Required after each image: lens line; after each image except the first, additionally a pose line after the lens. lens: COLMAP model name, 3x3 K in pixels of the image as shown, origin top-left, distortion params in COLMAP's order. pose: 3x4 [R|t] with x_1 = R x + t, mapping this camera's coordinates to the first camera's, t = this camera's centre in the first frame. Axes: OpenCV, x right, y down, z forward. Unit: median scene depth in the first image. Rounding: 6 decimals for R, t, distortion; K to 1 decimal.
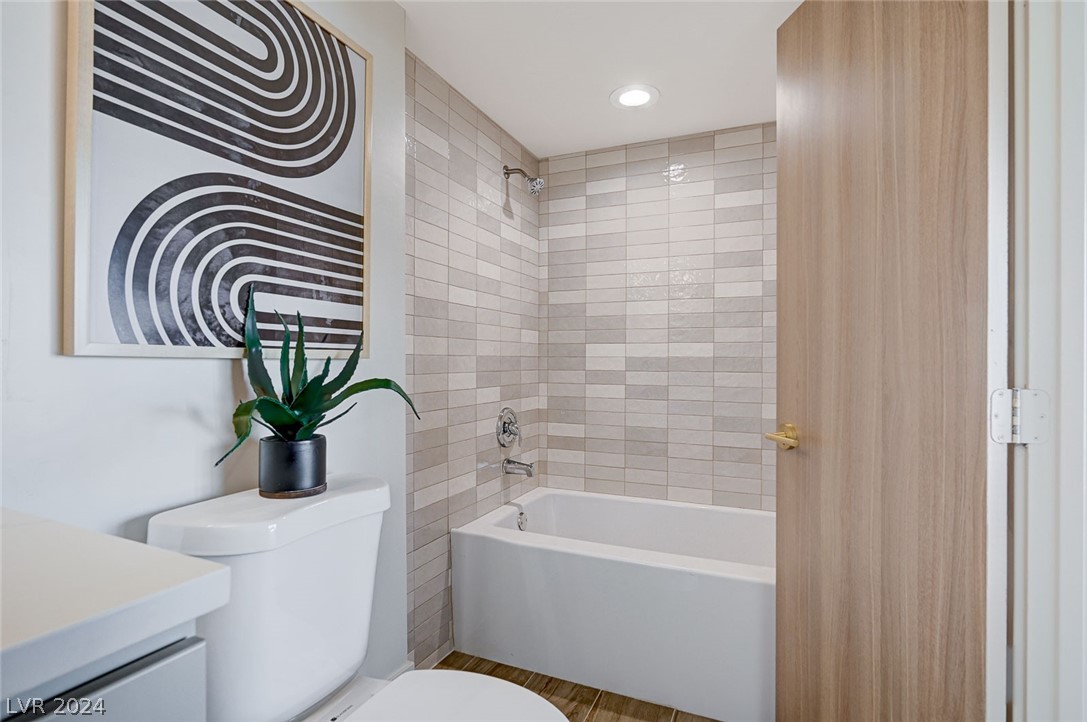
lens RADIAL K [[530.8, 0, 543.5], [0, 530.8, 361.0], [0, 0, 1]] dist [-0.020489, -0.000192]
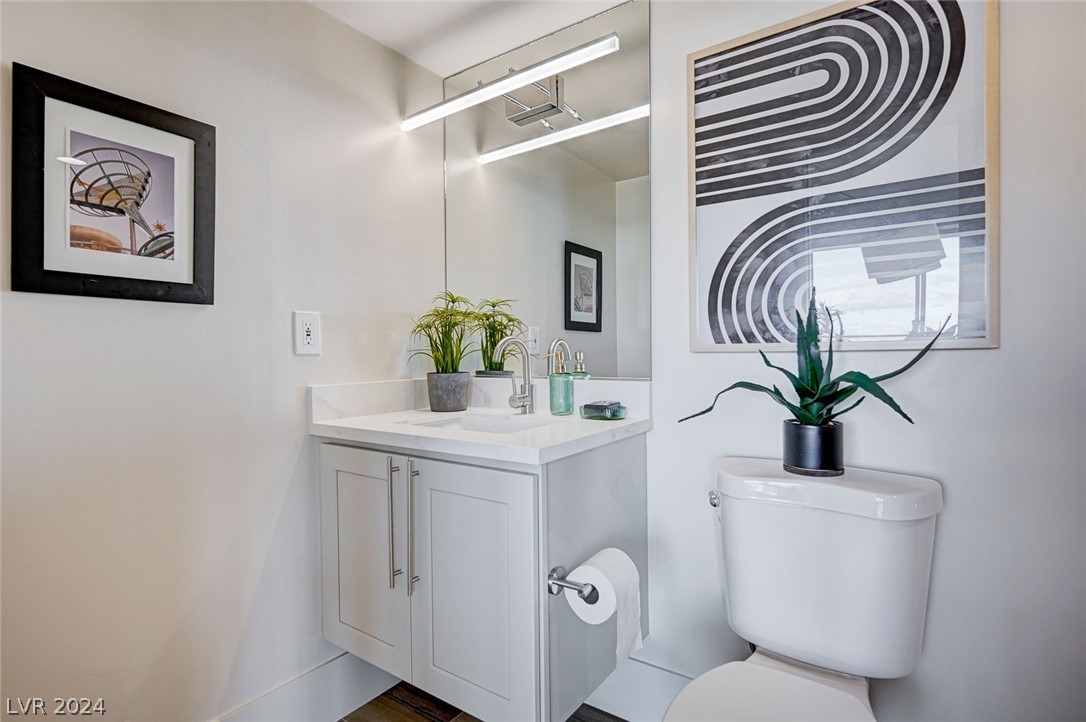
lens RADIAL K [[530.3, 0, 543.0], [0, 530.3, 361.0], [0, 0, 1]] dist [-0.020489, -0.000192]
pose [[-0.196482, 0.005447, -0.980492, 0.775892], [0.010656, 0.999937, 0.003419, 0.006913], [0.980450, -0.009776, -0.196527, 0.708013]]
